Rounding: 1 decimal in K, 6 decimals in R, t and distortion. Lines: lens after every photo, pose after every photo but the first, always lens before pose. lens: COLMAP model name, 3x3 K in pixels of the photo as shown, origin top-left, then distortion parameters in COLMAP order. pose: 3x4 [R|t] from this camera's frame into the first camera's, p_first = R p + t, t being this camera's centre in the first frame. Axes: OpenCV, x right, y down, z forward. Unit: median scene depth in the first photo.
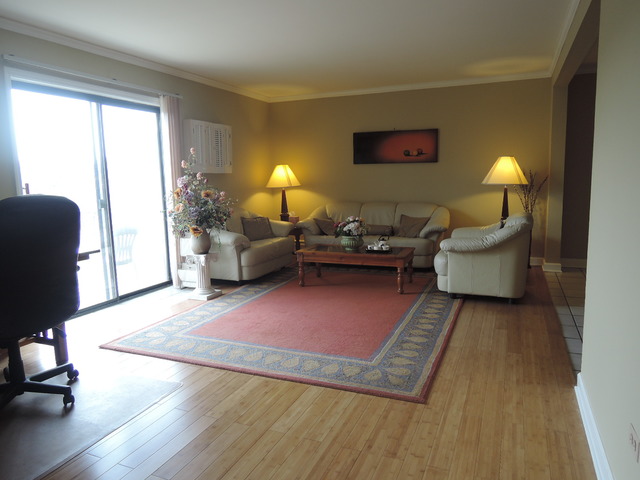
lens RADIAL K [[455.1, 0, 320.0], [0, 455.1, 240.0], [0, 0, 1]] dist [-0.024692, 0.002380]
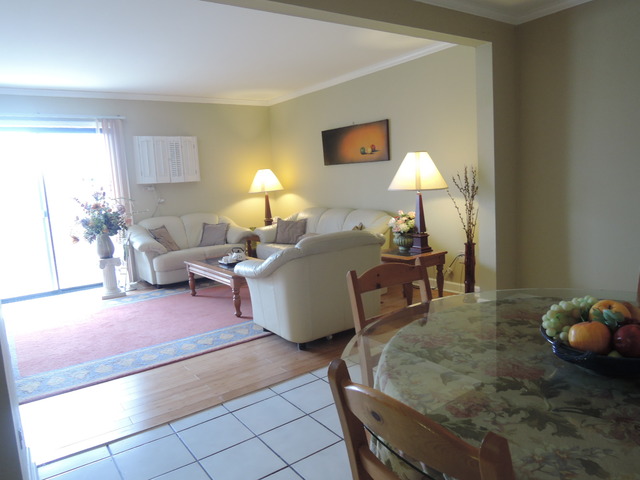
lens RADIAL K [[455.1, 0, 320.0], [0, 455.1, 240.0], [0, 0, 1]] dist [-0.024692, 0.002380]
pose [[0.857794, 0.041352, -0.512327, 0.577113], [-0.031055, 0.999107, 0.028647, -0.047683], [0.513054, -0.008664, 0.858313, 0.232252]]
